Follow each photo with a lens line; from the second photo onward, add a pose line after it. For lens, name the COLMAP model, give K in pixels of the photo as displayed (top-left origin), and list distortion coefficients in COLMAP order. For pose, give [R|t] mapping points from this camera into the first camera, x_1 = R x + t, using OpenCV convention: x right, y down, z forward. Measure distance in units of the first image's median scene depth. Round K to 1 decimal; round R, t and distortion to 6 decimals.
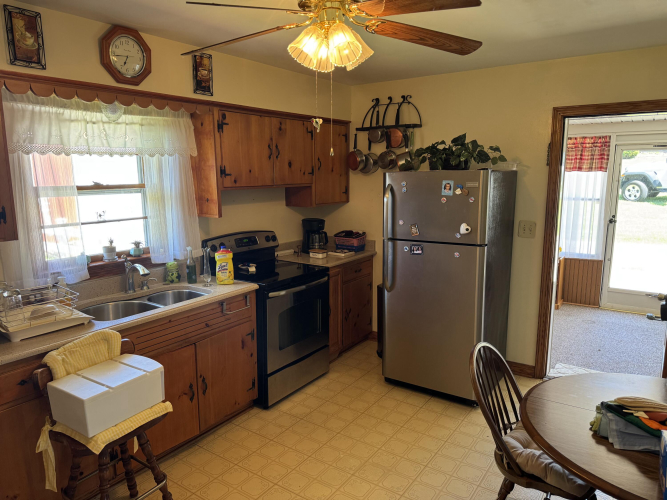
lens RADIAL K [[468.5, 0, 328.2], [0, 468.5, 250.8], [0, 0, 1]] dist [0.066197, -0.071500]
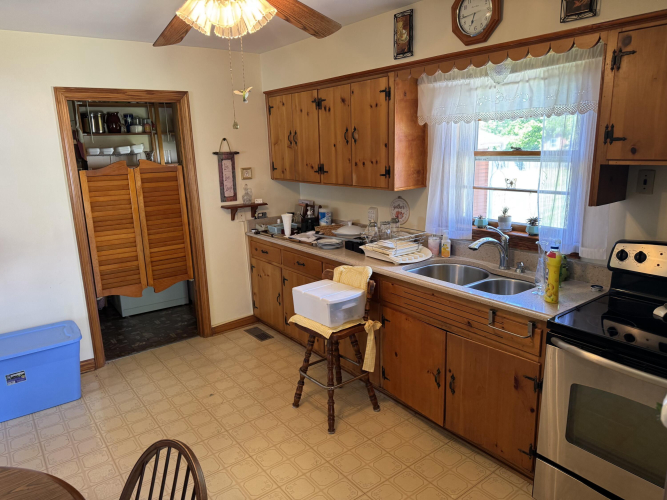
lens RADIAL K [[468.5, 0, 328.2], [0, 468.5, 250.8], [0, 0, 1]] dist [0.066197, -0.071500]
pose [[-0.300769, 0.232116, -0.925019, 0.614693], [-0.127184, 0.951504, 0.280116, -0.184509], [0.945178, 0.201898, -0.256662, 1.030315]]
